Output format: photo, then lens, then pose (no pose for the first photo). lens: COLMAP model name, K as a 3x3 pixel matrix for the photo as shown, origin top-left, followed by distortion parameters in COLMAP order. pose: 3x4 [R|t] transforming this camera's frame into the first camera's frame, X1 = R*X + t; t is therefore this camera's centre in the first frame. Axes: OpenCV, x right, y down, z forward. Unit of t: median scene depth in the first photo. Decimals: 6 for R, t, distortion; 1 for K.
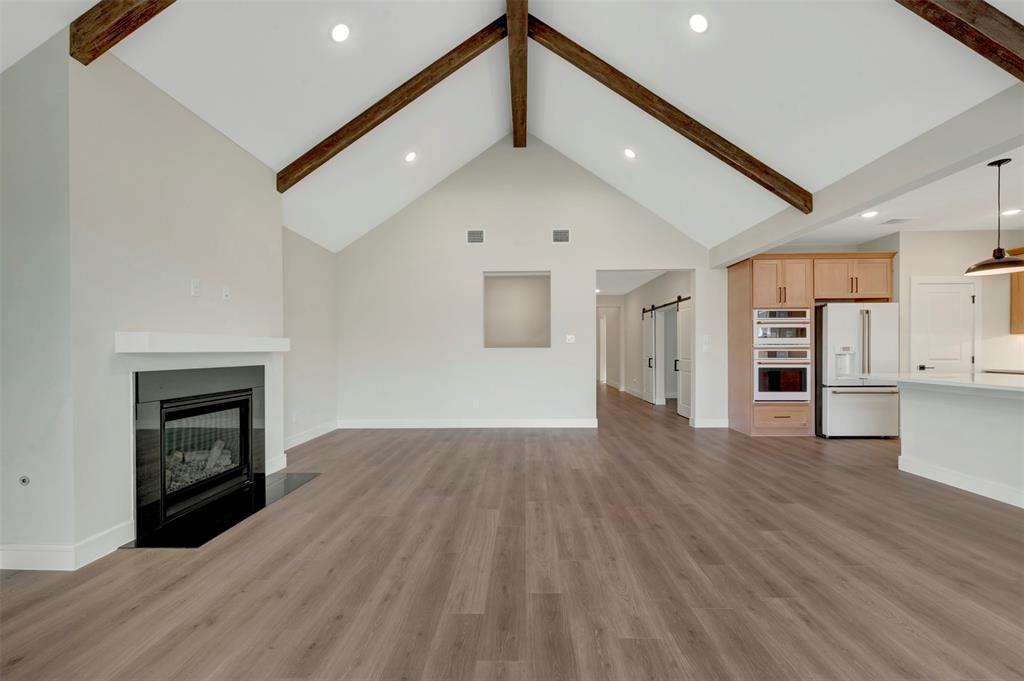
lens RADIAL K [[407.3, 0, 515.3], [0, 407.3, 352.2], [0, 0, 1]] dist [-0.000755, 0.000410]
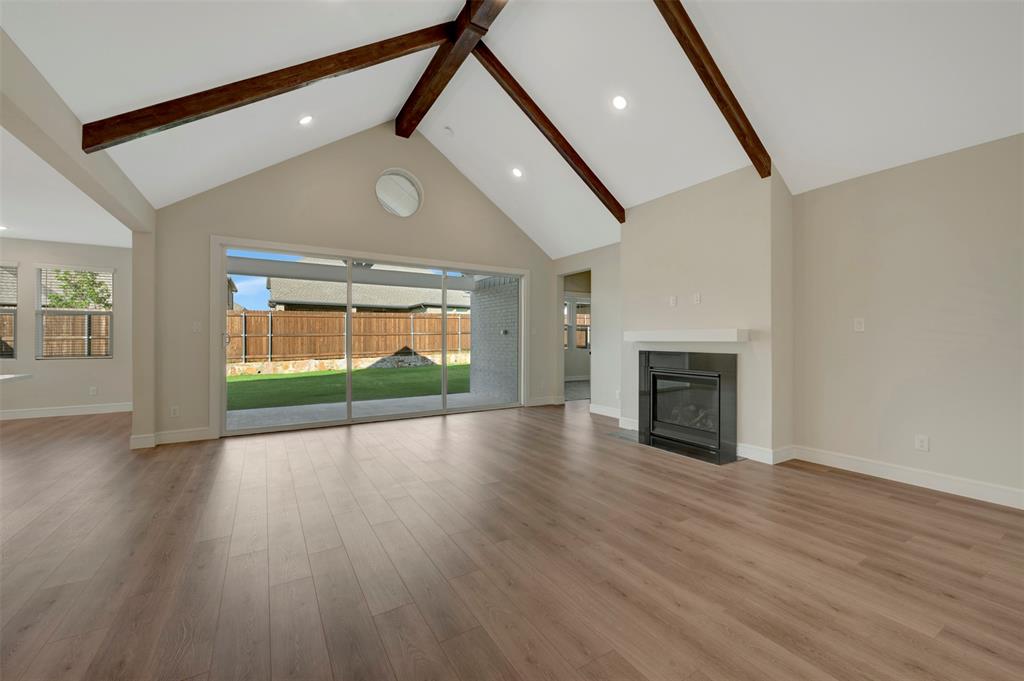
lens RADIAL K [[407.3, 0, 513.0], [0, 407.3, 338.9], [0, 0, 1]] dist [-0.000755, 0.000410]
pose [[-0.838745, 0.005005, -0.544502, 0.417650], [0.001444, 0.999975, 0.006967, -0.014331], [0.544523, 0.005057, -0.838731, 1.367804]]
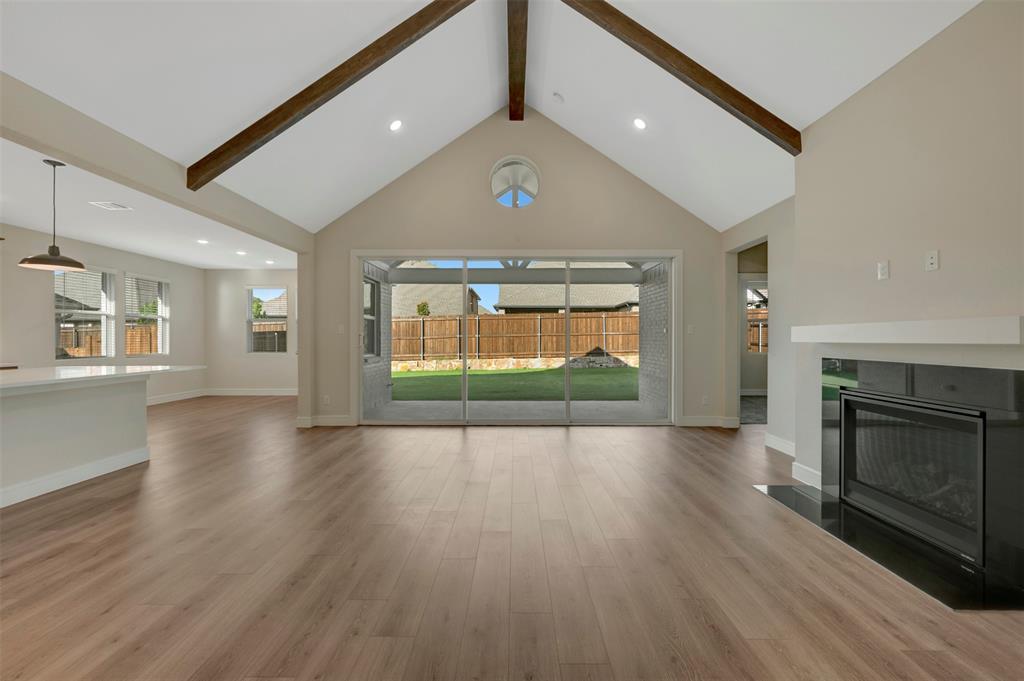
lens RADIAL K [[407.3, 0, 509.3], [0, 407.3, 337.1], [0, 0, 1]] dist [-0.000755, 0.000410]
pose [[-0.999894, 0.006483, -0.013068, 0.024765], [0.006486, 0.999979, -0.000118, -0.011496], [0.013067, -0.000203, -0.999915, 1.281383]]
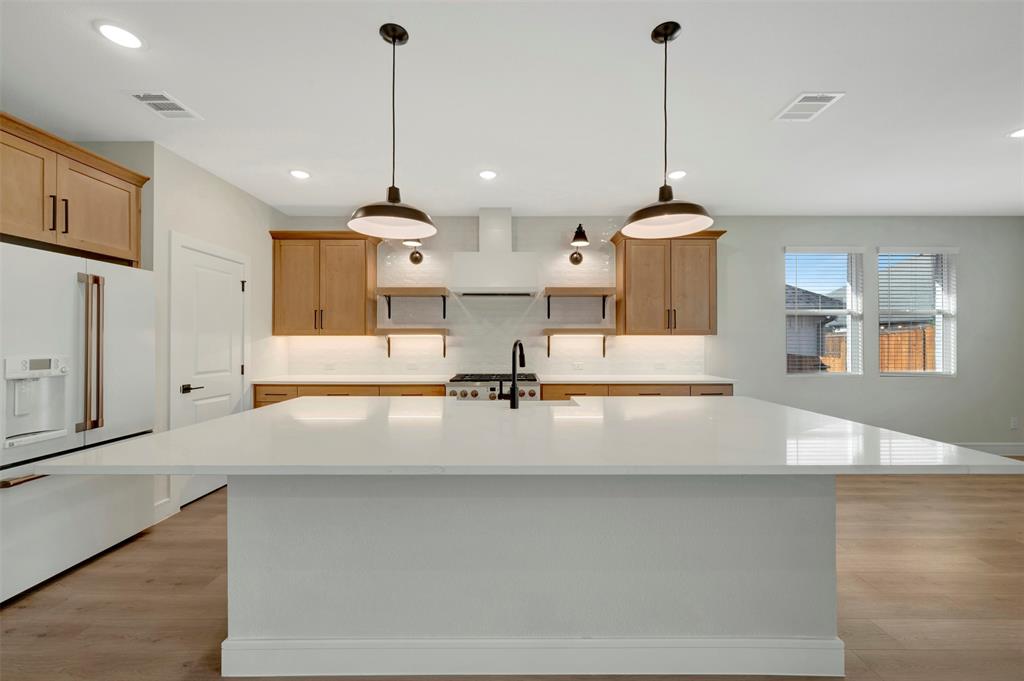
lens RADIAL K [[407.3, 0, 518.0], [0, 407.3, 338.2], [0, 0, 1]] dist [-0.000755, 0.000410]
pose [[-0.030294, 0.013302, 0.999452, 0.474025], [0.005161, 0.999900, -0.013152, -0.030985], [-0.999528, 0.004760, -0.030360, 0.645888]]
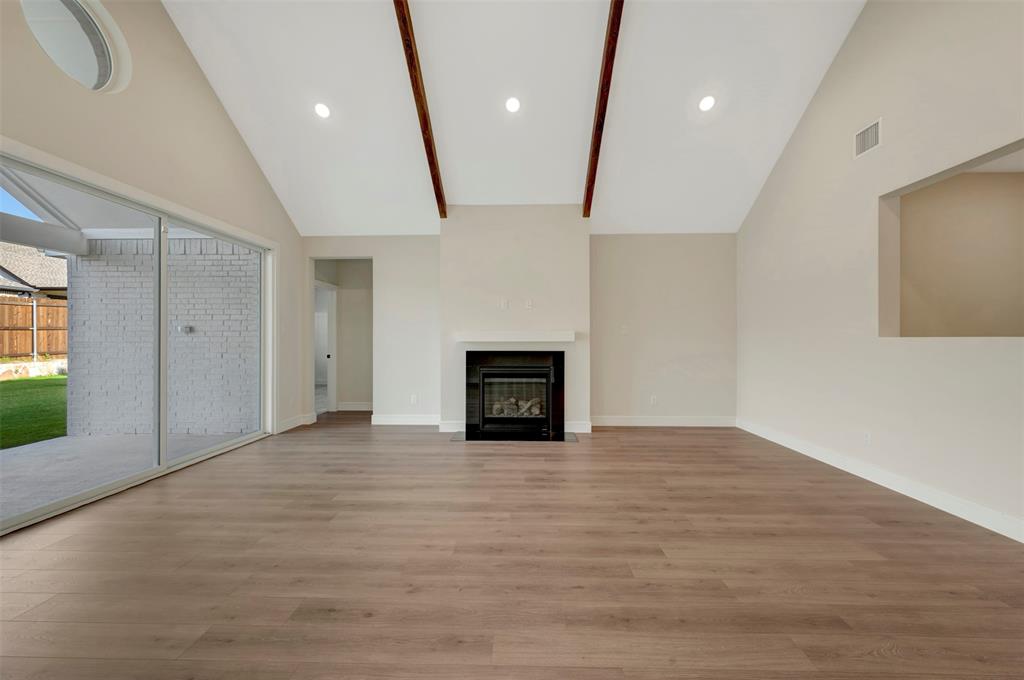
lens RADIAL K [[407.3, 0, 512.8], [0, 407.3, 336.0], [0, 0, 1]] dist [-0.000755, 0.000410]
pose [[-0.008517, -0.001509, -0.999963, 0.651105], [-0.003214, 0.999994, -0.001482, -0.012827], [0.999959, 0.003201, -0.008521, 0.720053]]
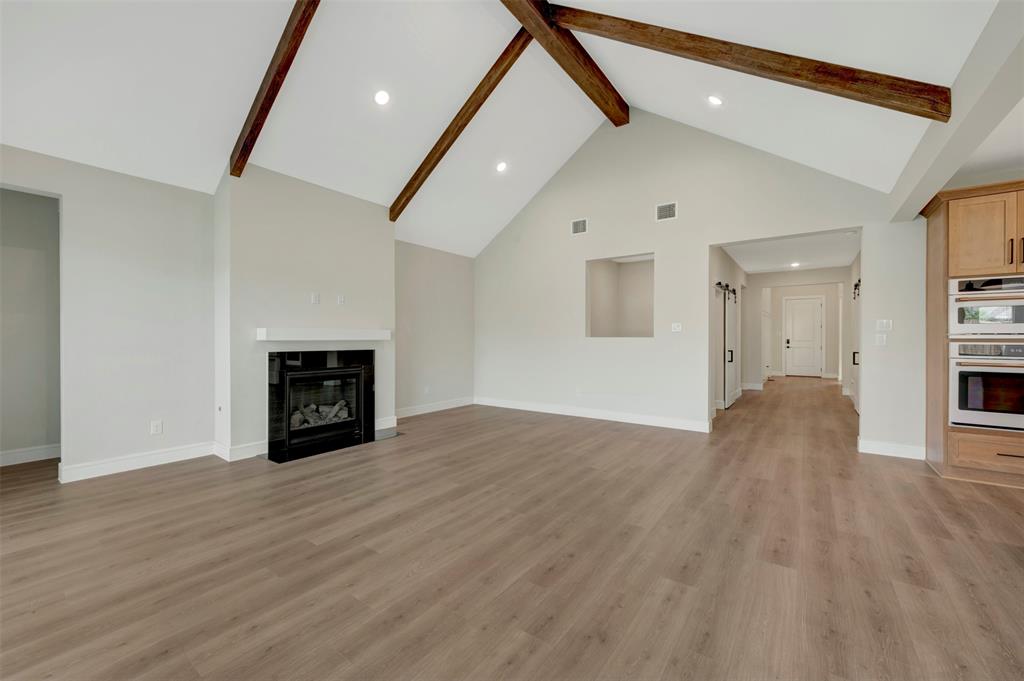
lens RADIAL K [[407.3, 0, 515.9], [0, 407.3, 337.5], [0, 0, 1]] dist [-0.000755, 0.000410]
pose [[0.823618, 0.005320, -0.567120, 0.480694], [-0.007880, 0.999967, -0.002064, -0.008545], [0.567090, 0.006168, 0.823633, 0.117620]]
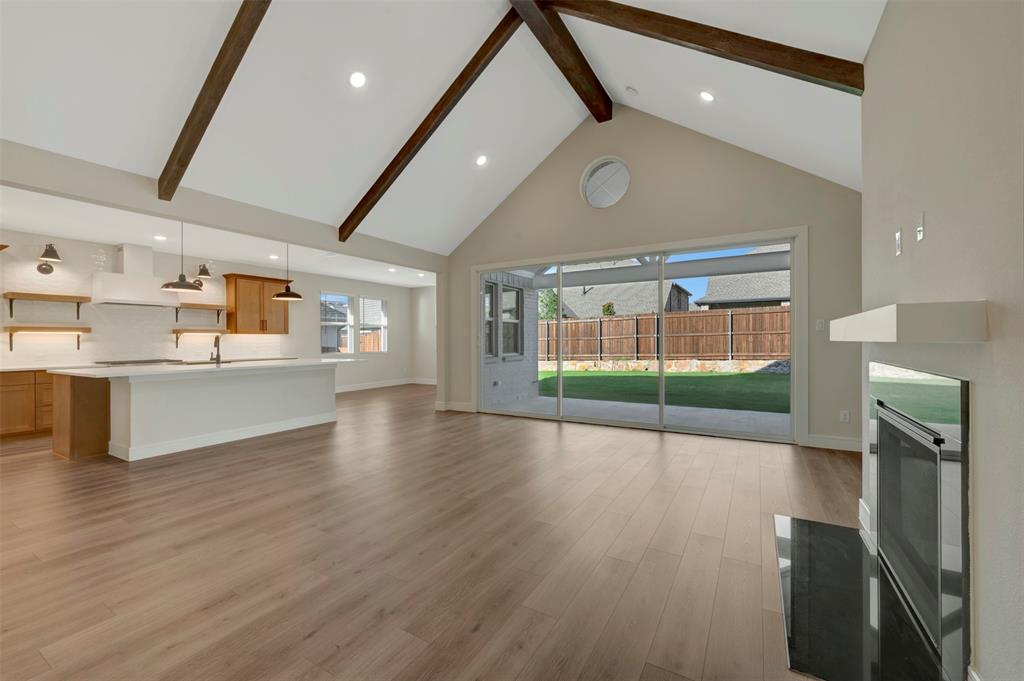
lens RADIAL K [[407.3, 0, 511.8], [0, 407.3, 341.8], [0, 0, 1]] dist [-0.000755, 0.000410]
pose [[-0.871356, 0.010810, 0.490532, -0.384304], [0.015217, 0.999872, 0.004998, -0.008141], [-0.490415, 0.011819, -0.871409, 1.276525]]
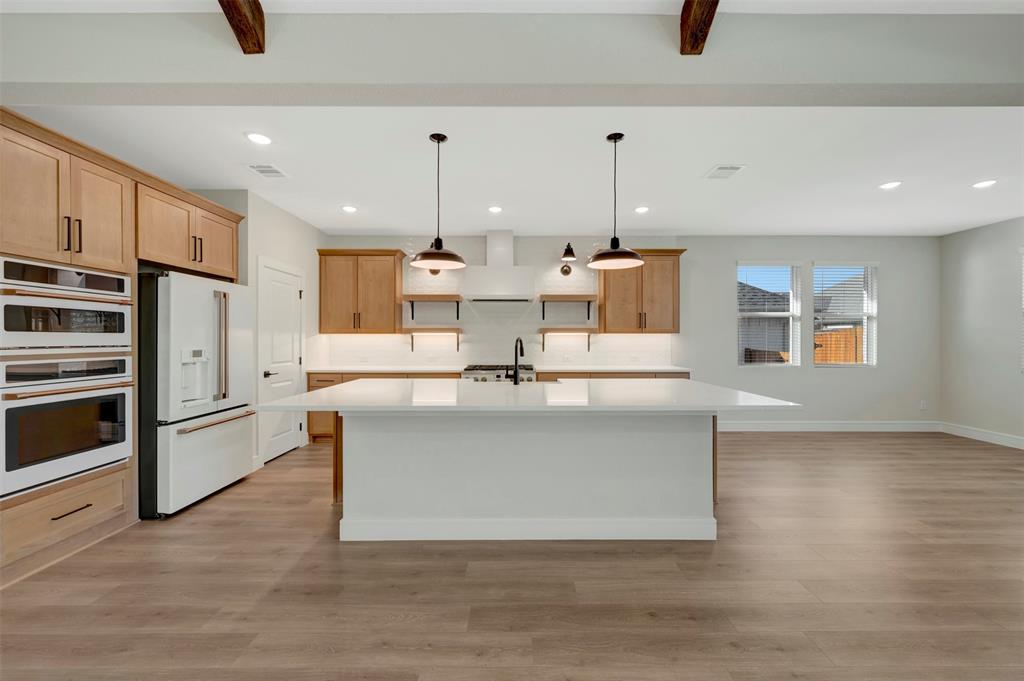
lens RADIAL K [[407.3, 0, 516.1], [0, 407.3, 338.8], [0, 0, 1]] dist [-0.000755, 0.000410]
pose [[-0.027302, 0.004710, 0.999616, 0.248660], [0.004564, 0.999979, -0.004587, -0.029537], [-0.999617, 0.004437, -0.027323, 0.655333]]
